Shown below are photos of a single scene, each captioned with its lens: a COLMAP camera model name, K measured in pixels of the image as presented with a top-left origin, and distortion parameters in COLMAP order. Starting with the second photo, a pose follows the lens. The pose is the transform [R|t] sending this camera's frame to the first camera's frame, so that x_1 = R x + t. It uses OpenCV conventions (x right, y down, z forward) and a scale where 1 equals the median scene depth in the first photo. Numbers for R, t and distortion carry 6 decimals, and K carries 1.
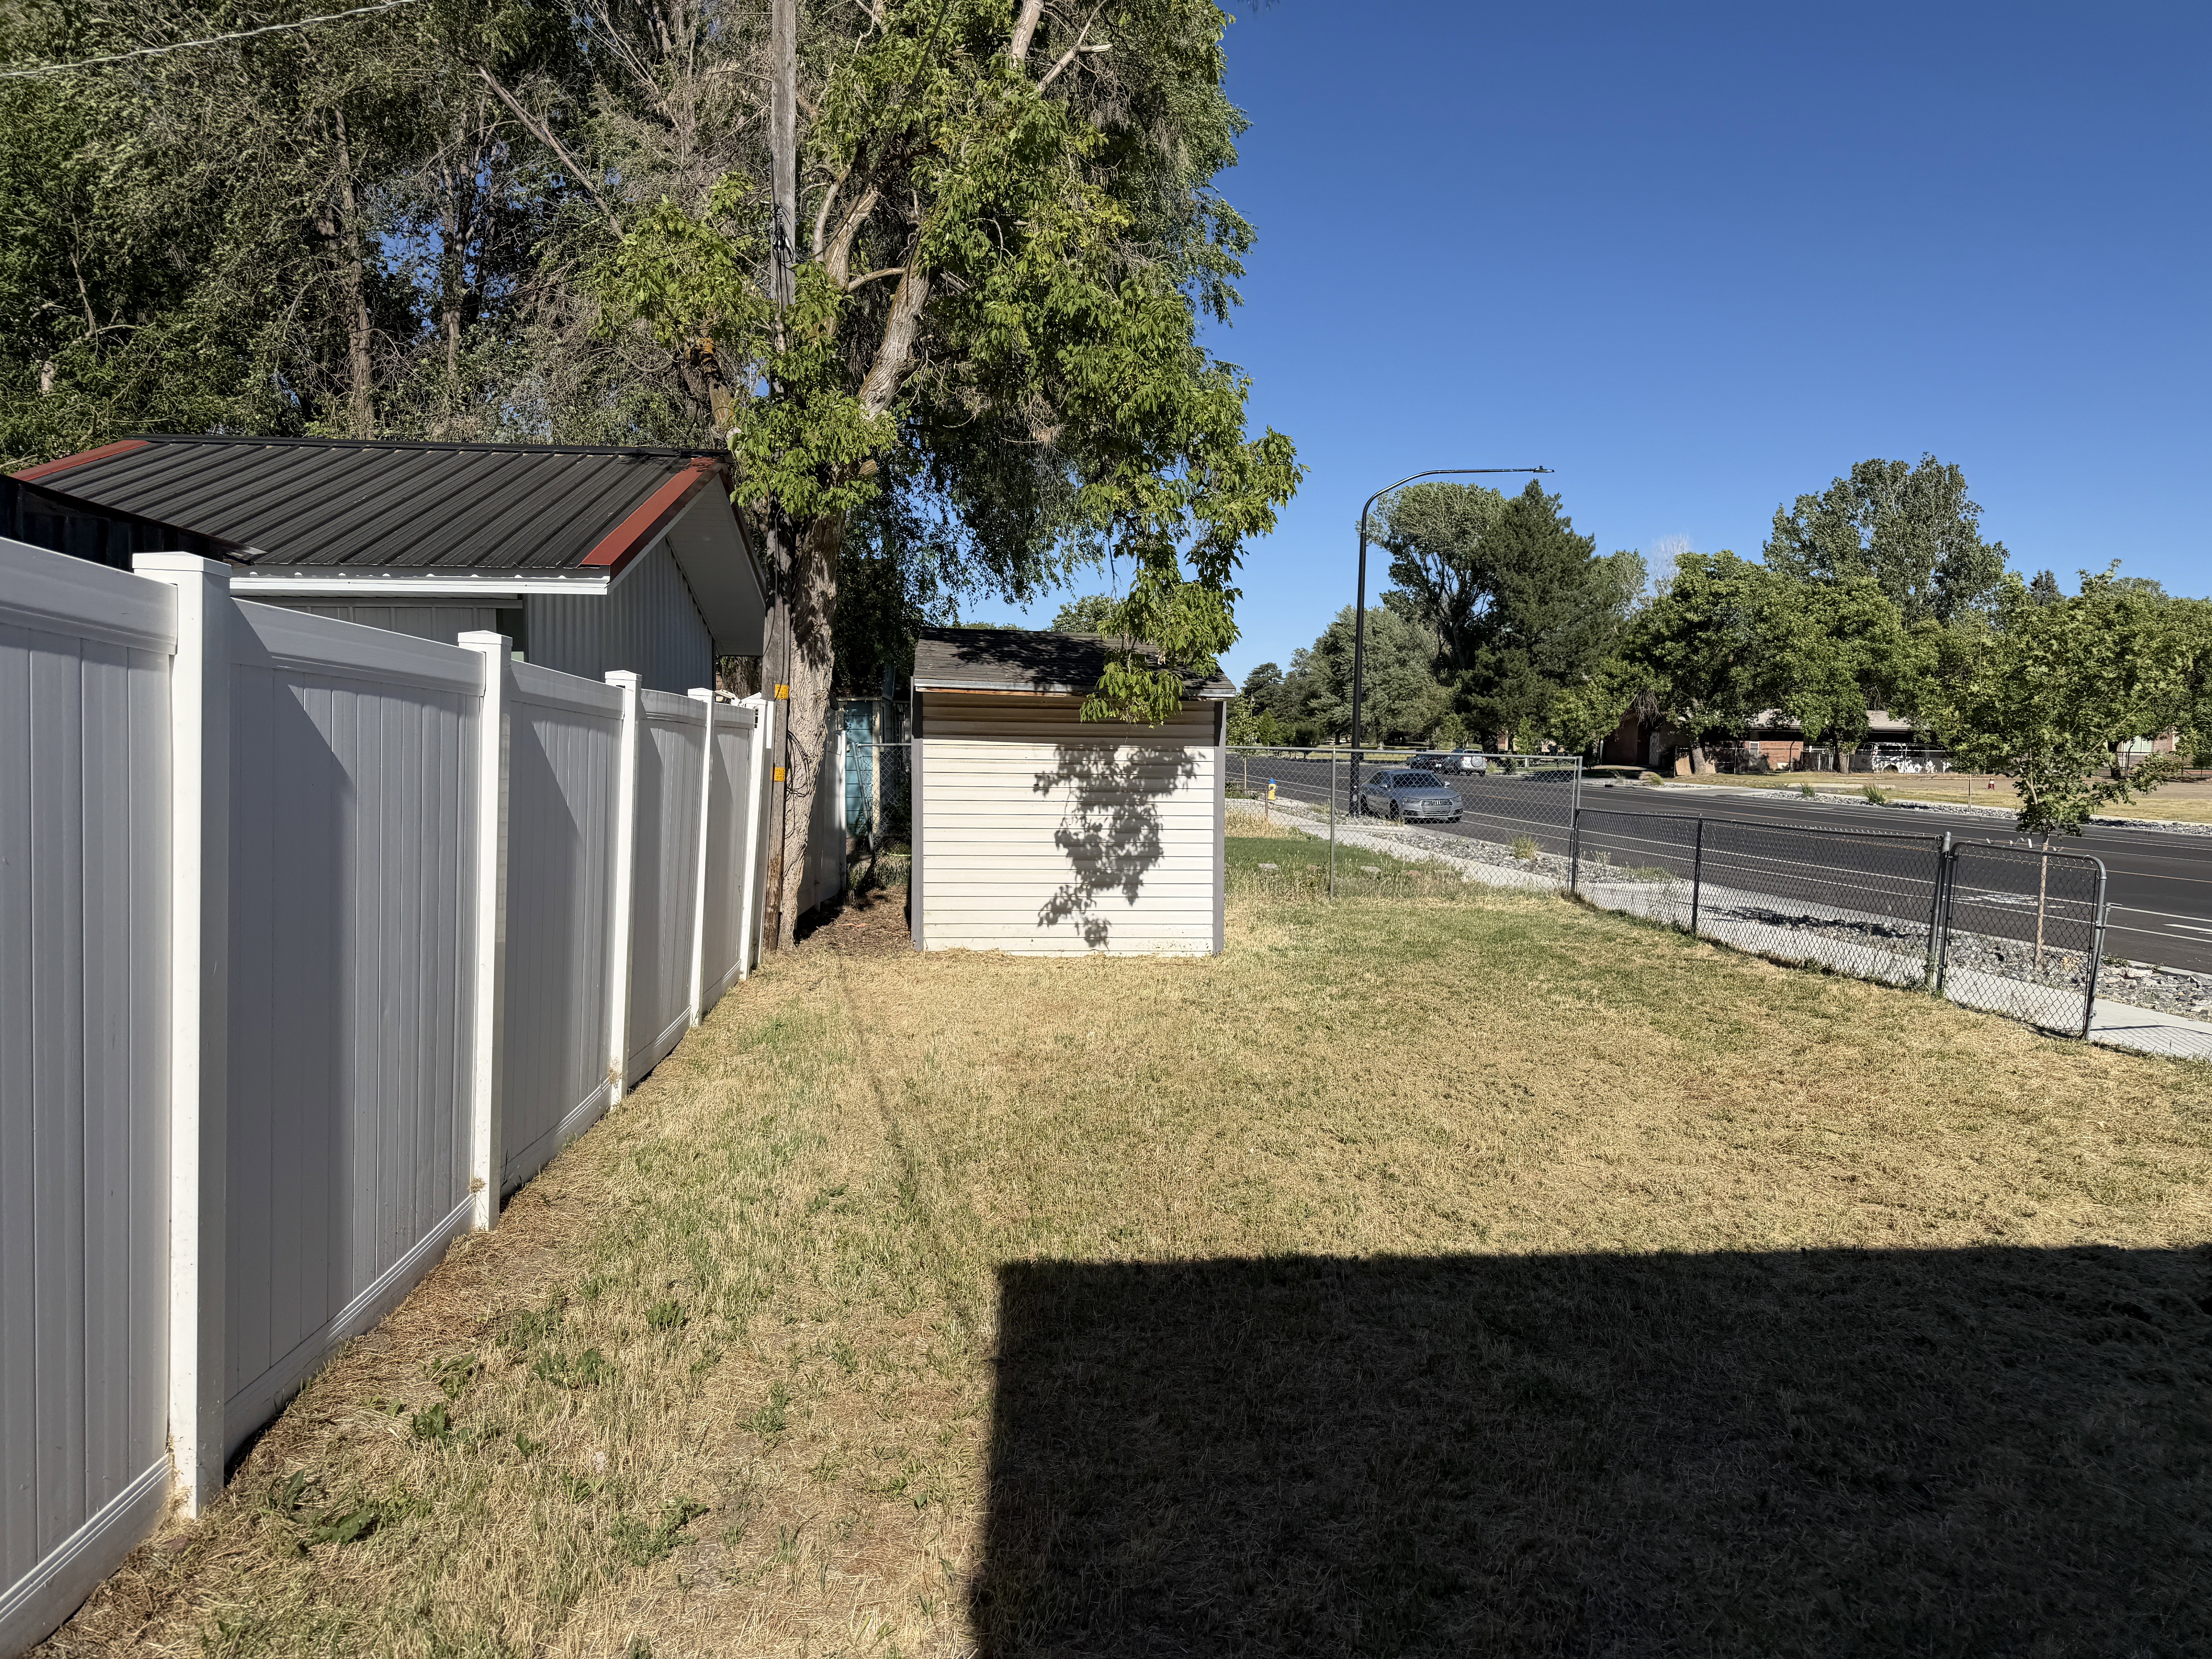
lens RADIAL K [[1520.1, 0, 1103.0], [0, 1520.1, 826.3], [0, 0, 1]] dist [0.006794, -0.000191]
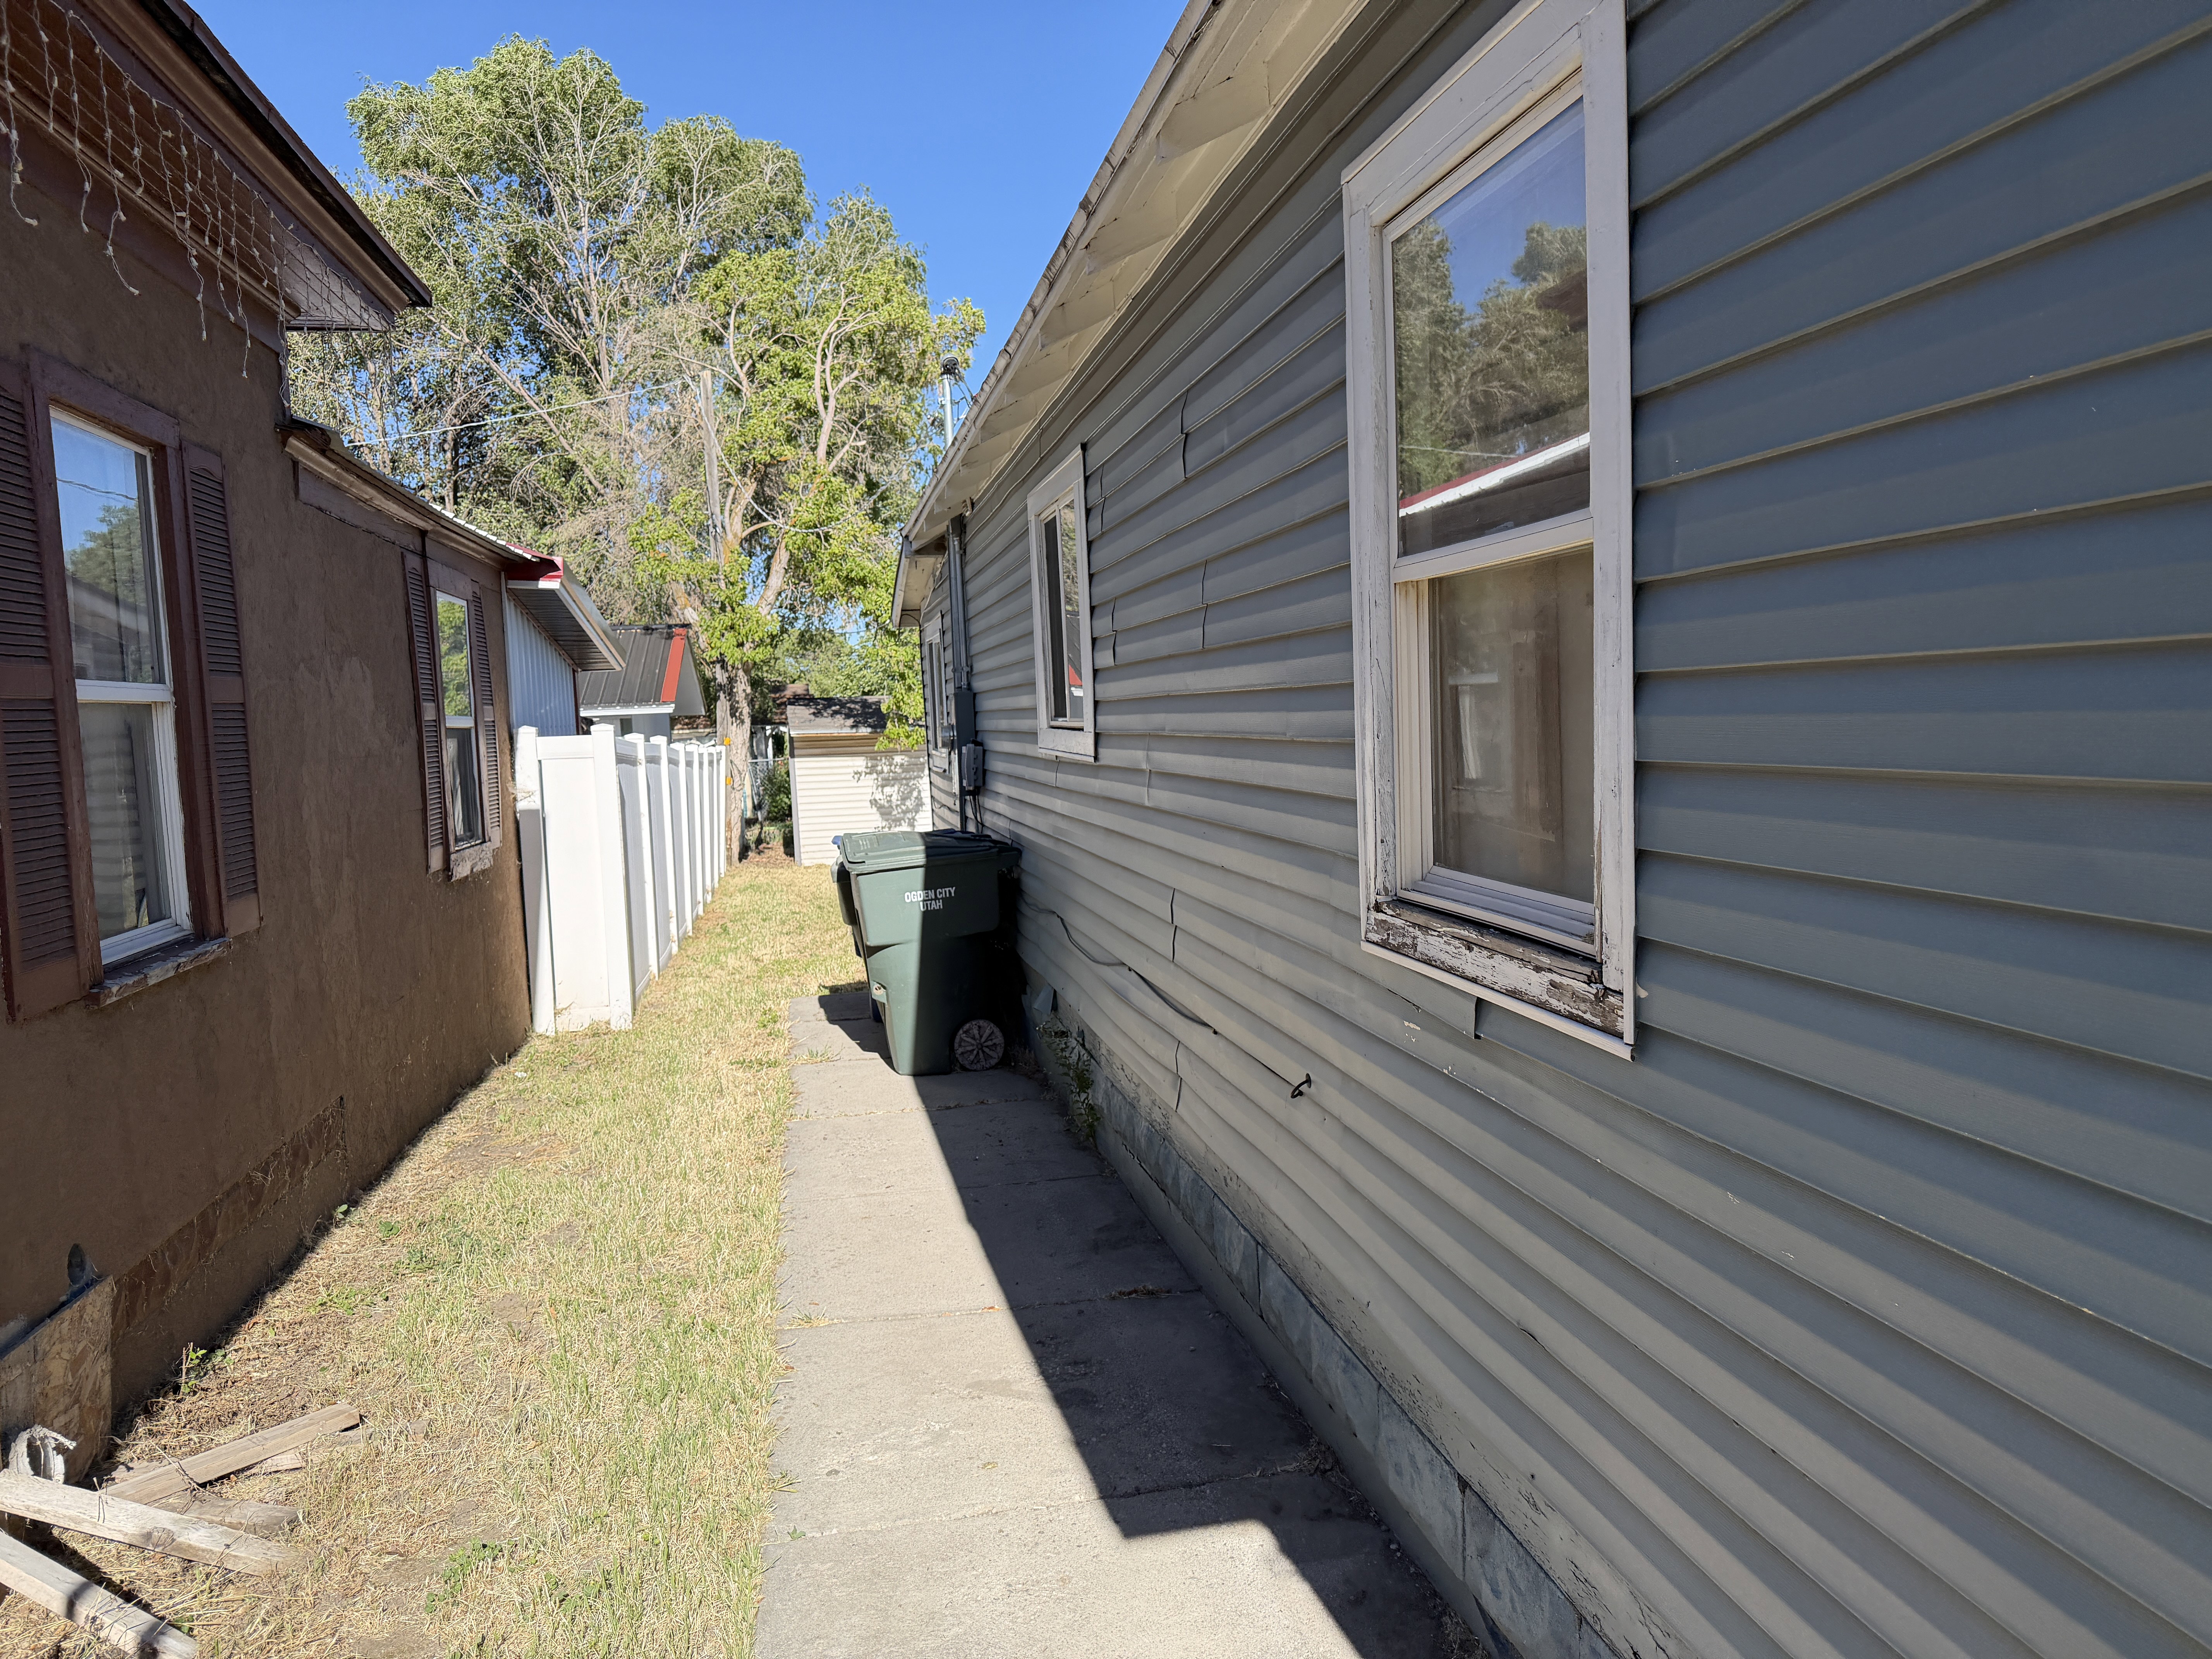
lens RADIAL K [[1520.1, 0, 1115.2], [0, 1520.1, 837.3], [0, 0, 1]] dist [0.006794, -0.000191]
pose [[0.990864, -0.066634, 0.117251, 0.056190], [0.062116, 0.997194, 0.041784, -0.011684], [-0.119706, -0.034119, 0.992223, -1.049340]]
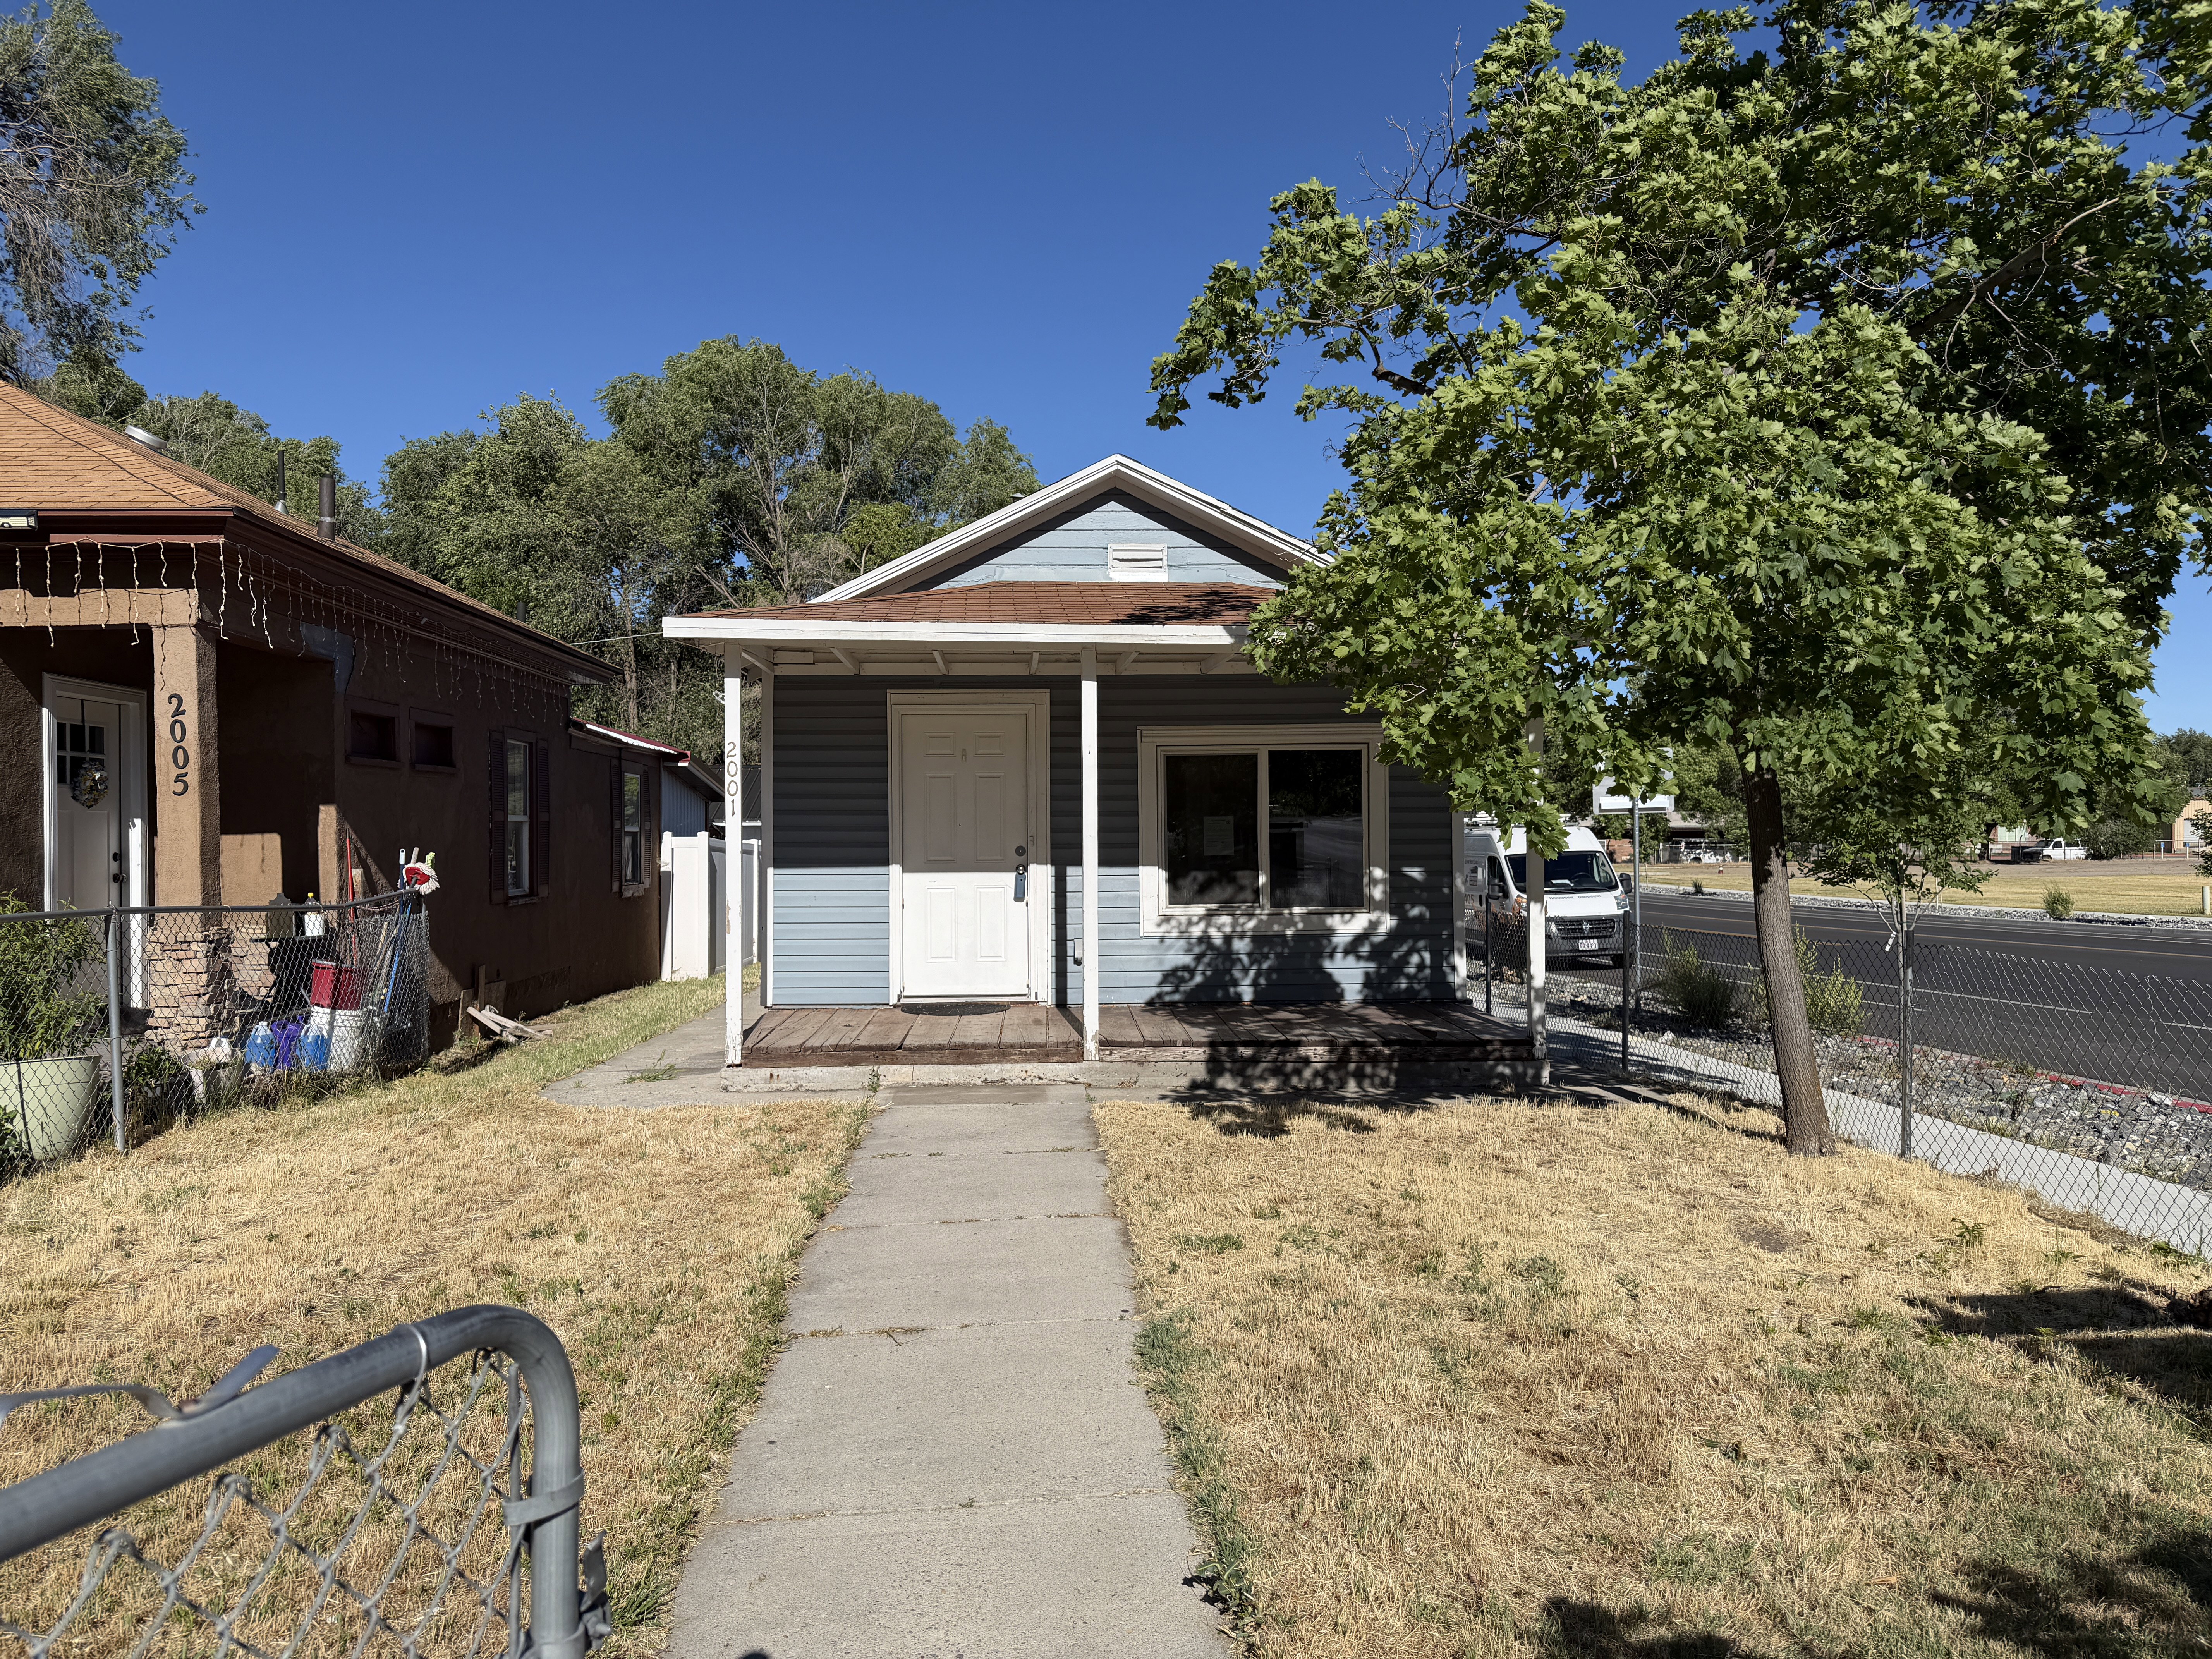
lens RADIAL K [[1520.1, 0, 1106.3], [0, 1520.1, 830.3], [0, 0, 1]] dist [0.006794, -0.000191]
pose [[0.999504, -0.022841, -0.021692, 0.806789], [0.021757, 0.998563, -0.048985, 0.101919], [0.022780, 0.048489, 0.998564, -3.047626]]
